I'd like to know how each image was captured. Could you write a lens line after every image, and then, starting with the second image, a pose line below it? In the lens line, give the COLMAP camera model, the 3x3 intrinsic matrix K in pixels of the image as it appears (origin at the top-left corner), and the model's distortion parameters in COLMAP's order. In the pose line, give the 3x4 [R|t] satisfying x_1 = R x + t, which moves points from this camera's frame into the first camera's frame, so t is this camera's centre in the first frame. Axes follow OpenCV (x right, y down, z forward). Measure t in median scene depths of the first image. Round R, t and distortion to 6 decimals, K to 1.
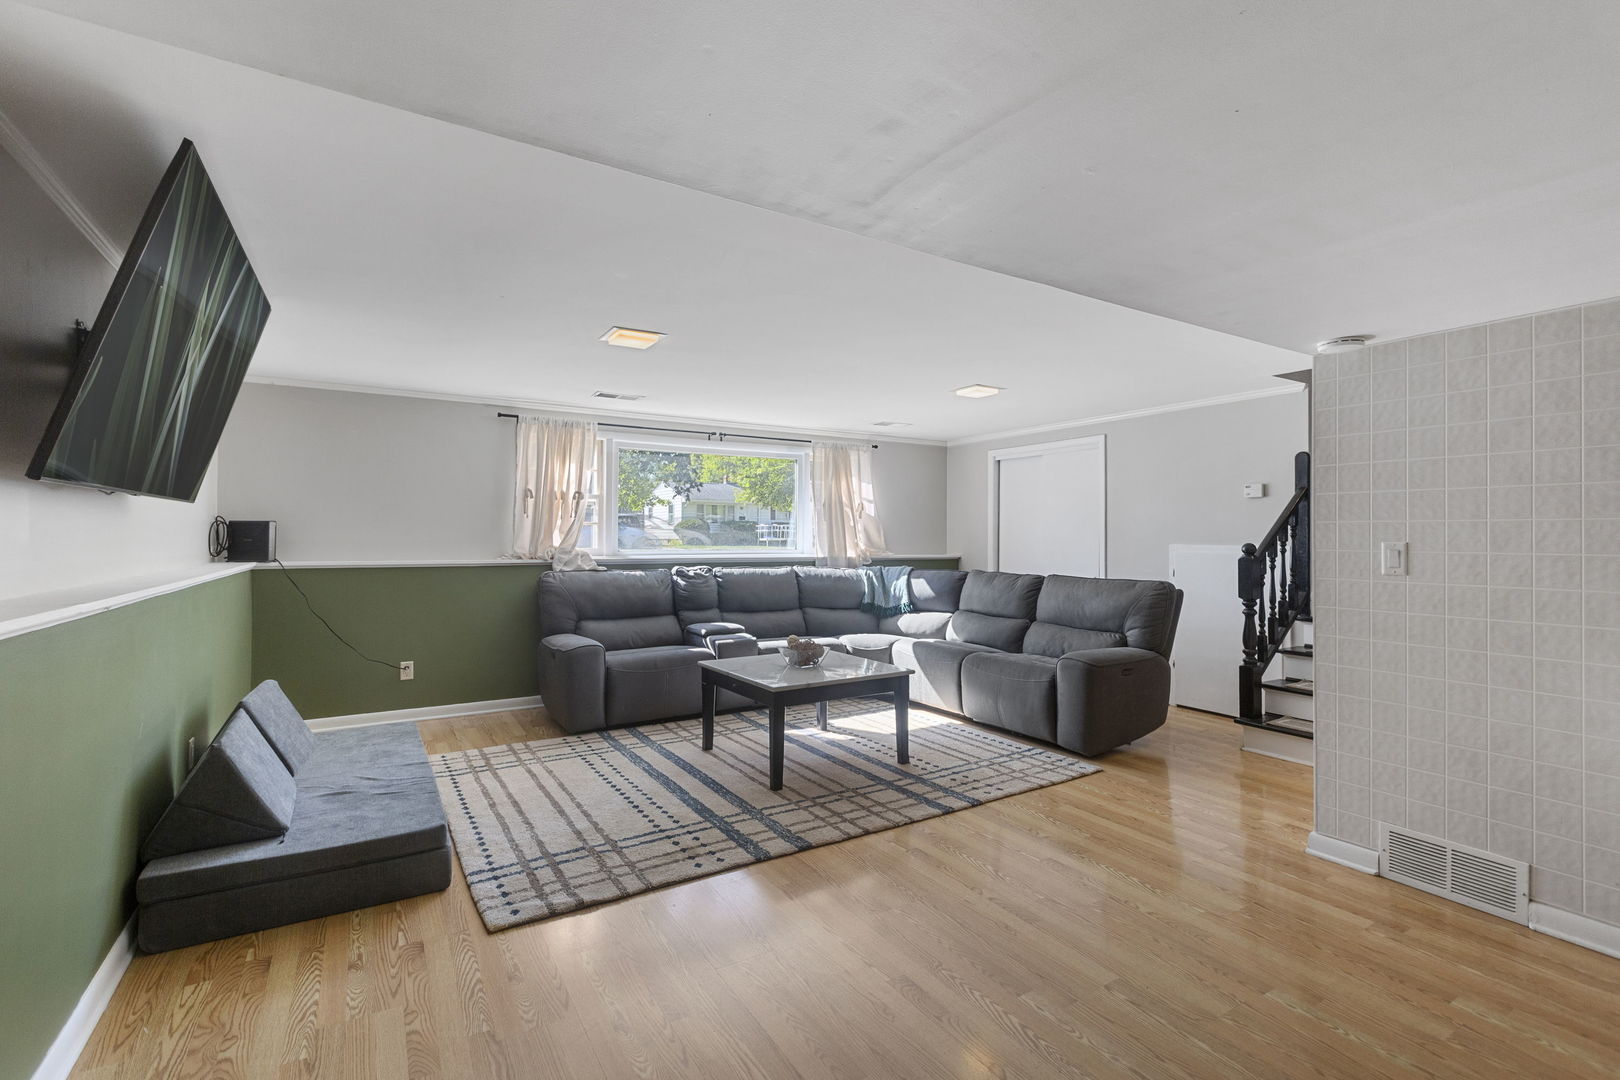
lens RADIAL K [[743.1, 0, 812.2], [0, 743.1, 533.2], [0, 0, 1]] dist [0.011844, 0.000145]
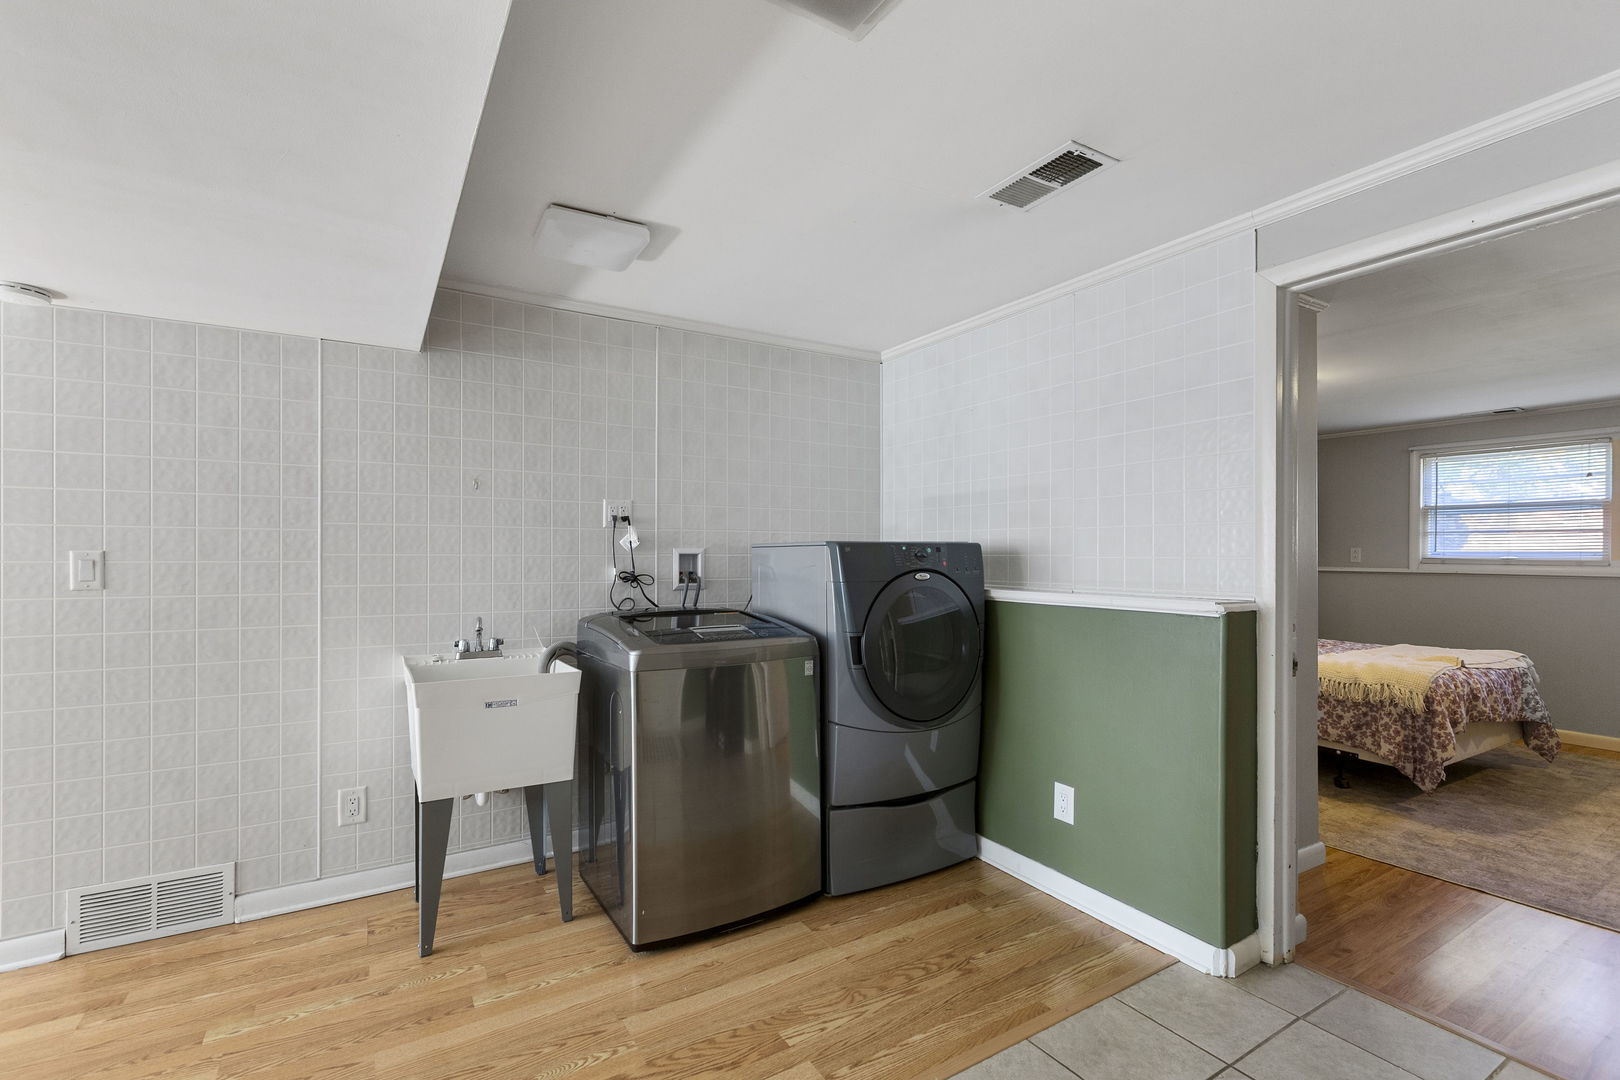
lens RADIAL K [[743.1, 0, 812.1], [0, 743.1, 556.9], [0, 0, 1]] dist [0.011844, 0.000145]
pose [[0.015301, -0.014426, 0.999779, -0.057543], [-0.009509, 0.999849, 0.014572, -0.001392], [-0.999838, -0.009730, 0.015162, 0.192637]]
